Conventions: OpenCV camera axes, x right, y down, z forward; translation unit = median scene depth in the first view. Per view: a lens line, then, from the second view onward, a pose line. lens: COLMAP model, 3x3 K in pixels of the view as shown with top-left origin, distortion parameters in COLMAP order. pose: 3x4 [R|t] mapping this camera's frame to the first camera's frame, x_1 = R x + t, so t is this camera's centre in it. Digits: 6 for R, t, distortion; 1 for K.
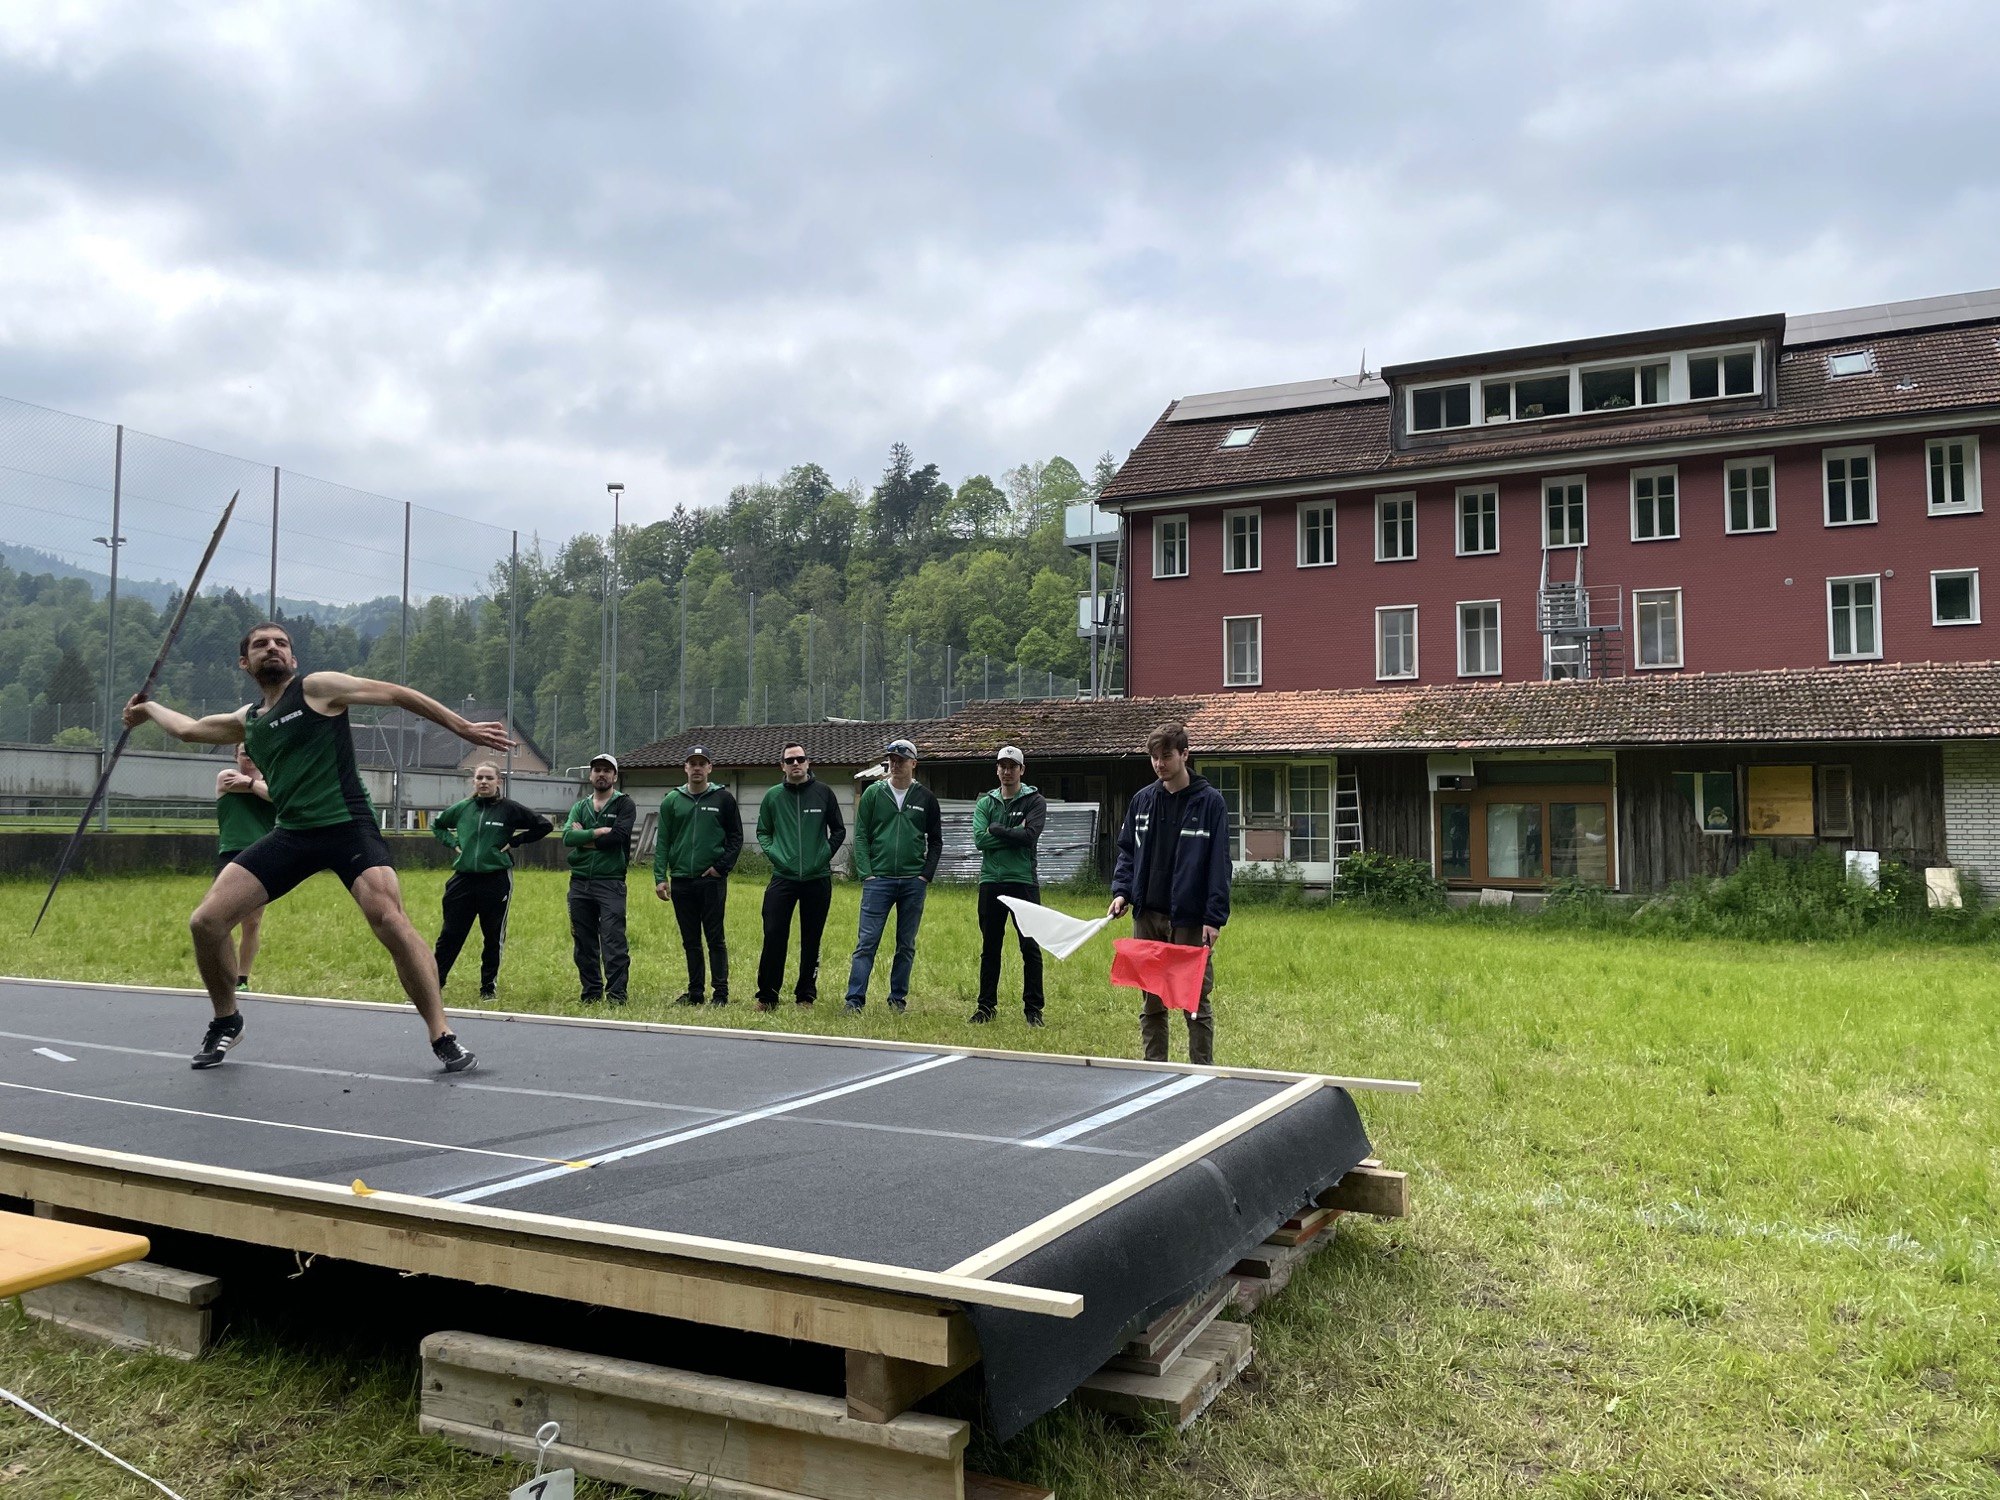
lens RADIAL K [[1518.4, 0, 996.7], [0, 1518.4, 733.5], [0, 0, 1]] dist [0.103430, -0.142206]
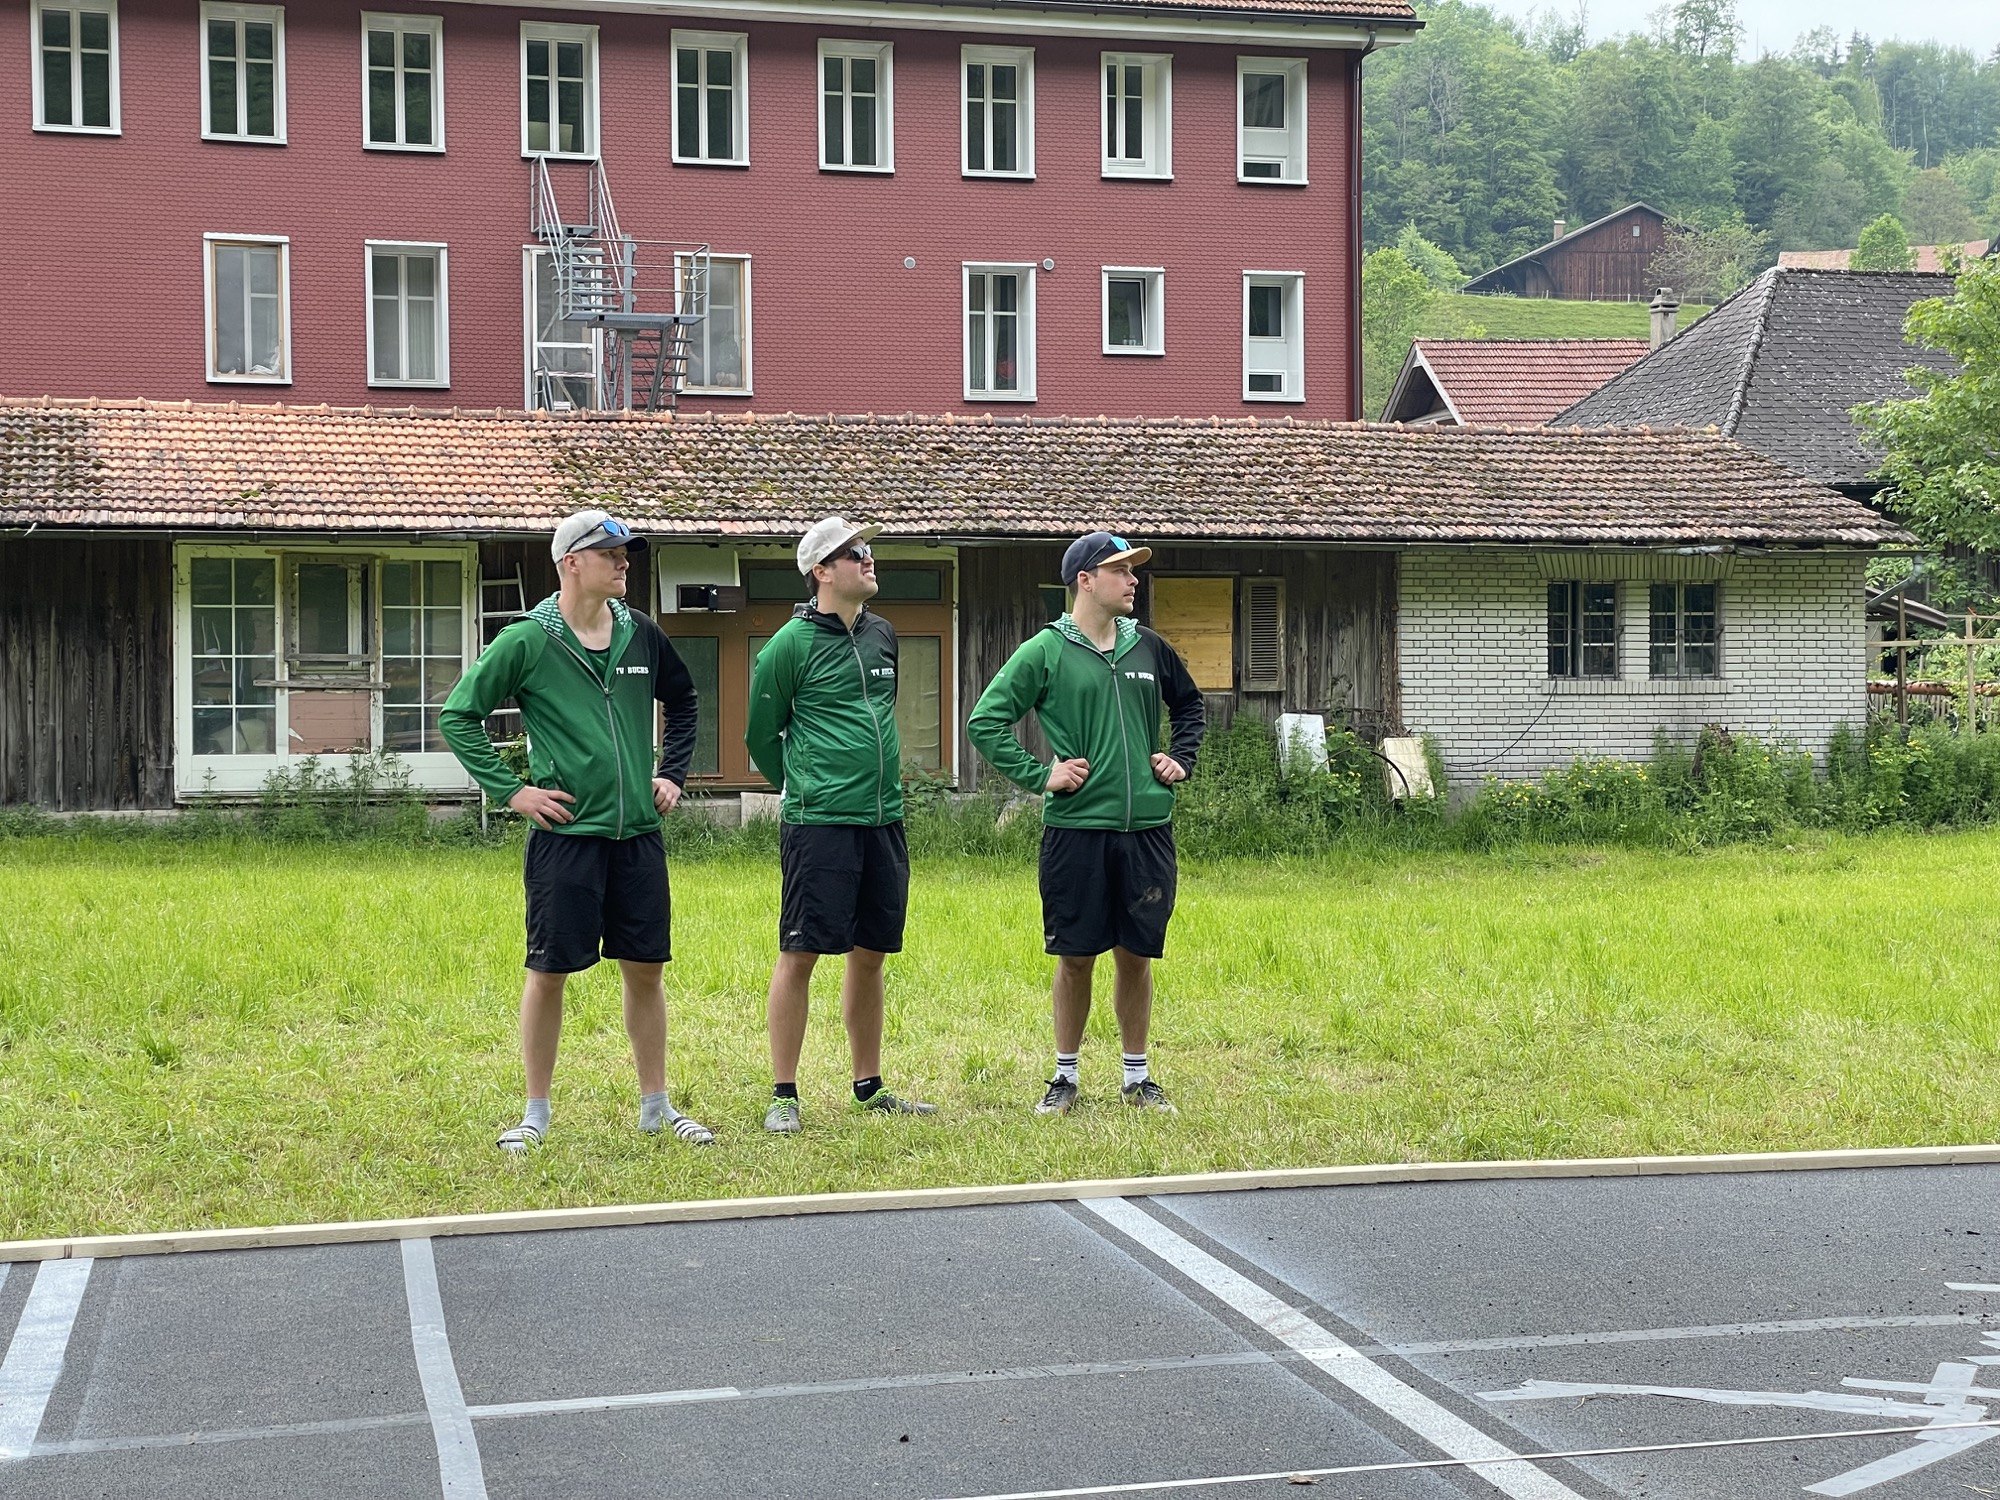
lens RADIAL K [[2970.9, 0, 961.9], [0, 2970.9, 706.3], [0, 0, 1]] dist [0.161702, -0.272288]
pose [[0.751325, -0.012351, 0.659817, -0.309486], [-0.036814, 0.997484, 0.060591, 0.003066], [-0.658905, -0.069814, 0.748979, 0.148108]]
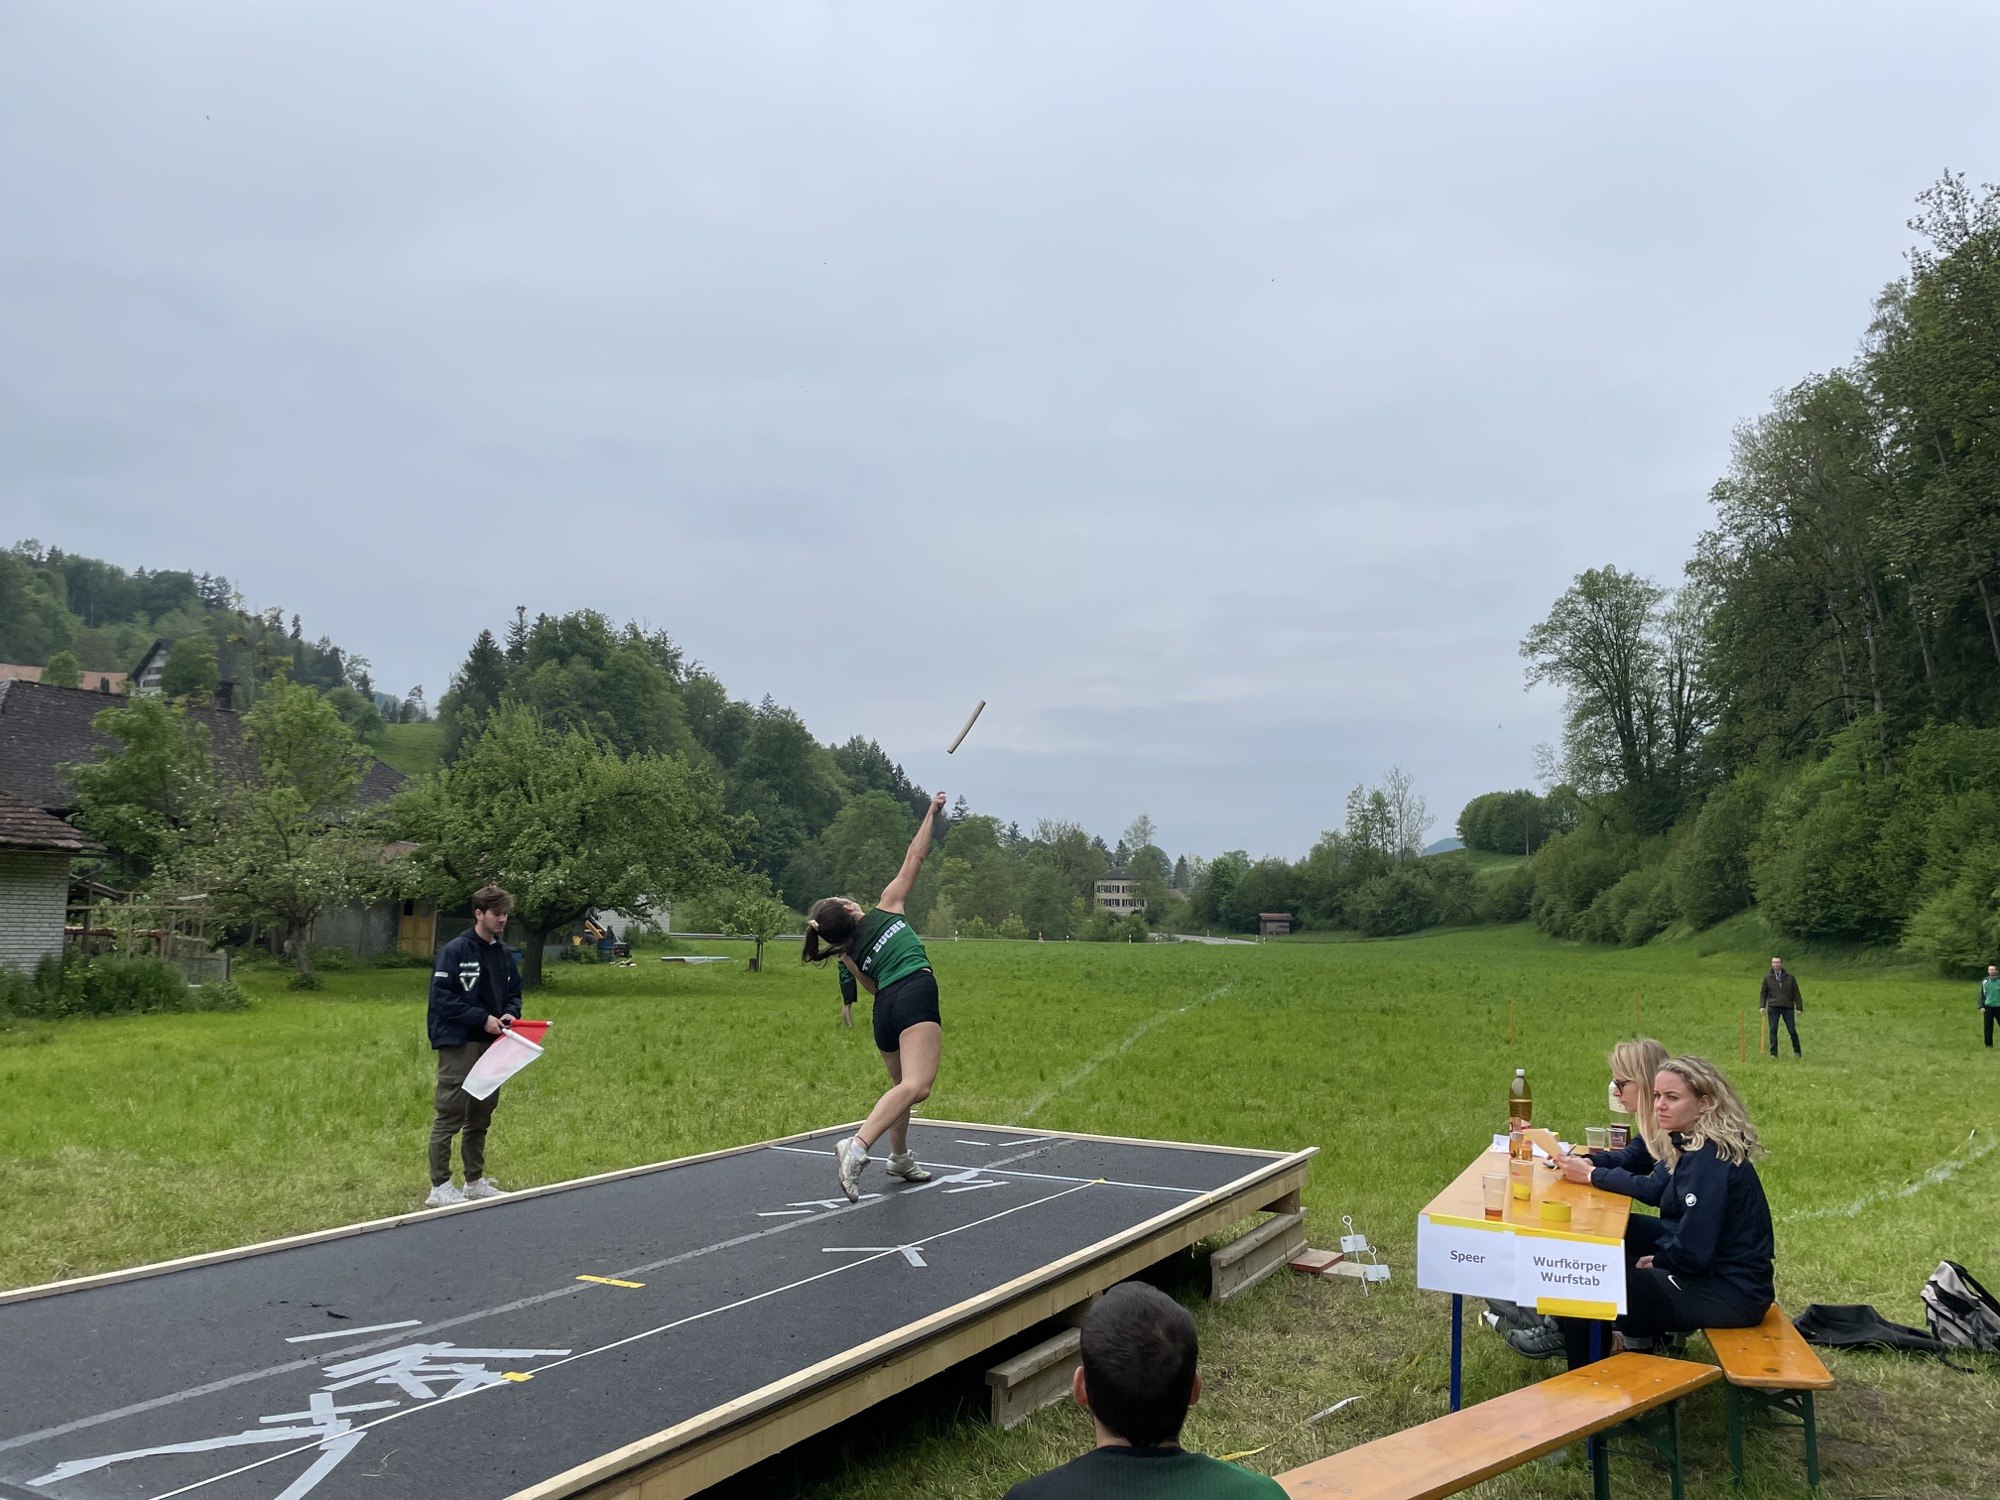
lens RADIAL K [[1513.5, 0, 1019.2], [0, 1513.5, 732.0], [0, 0, 1]] dist [0.102315, -0.137065]
pose [[-0.011684, 0.122428, 0.992409, -0.316884], [-0.080685, 0.989125, -0.122973, -0.003490], [-0.996671, -0.081509, -0.001678, 0.171118]]
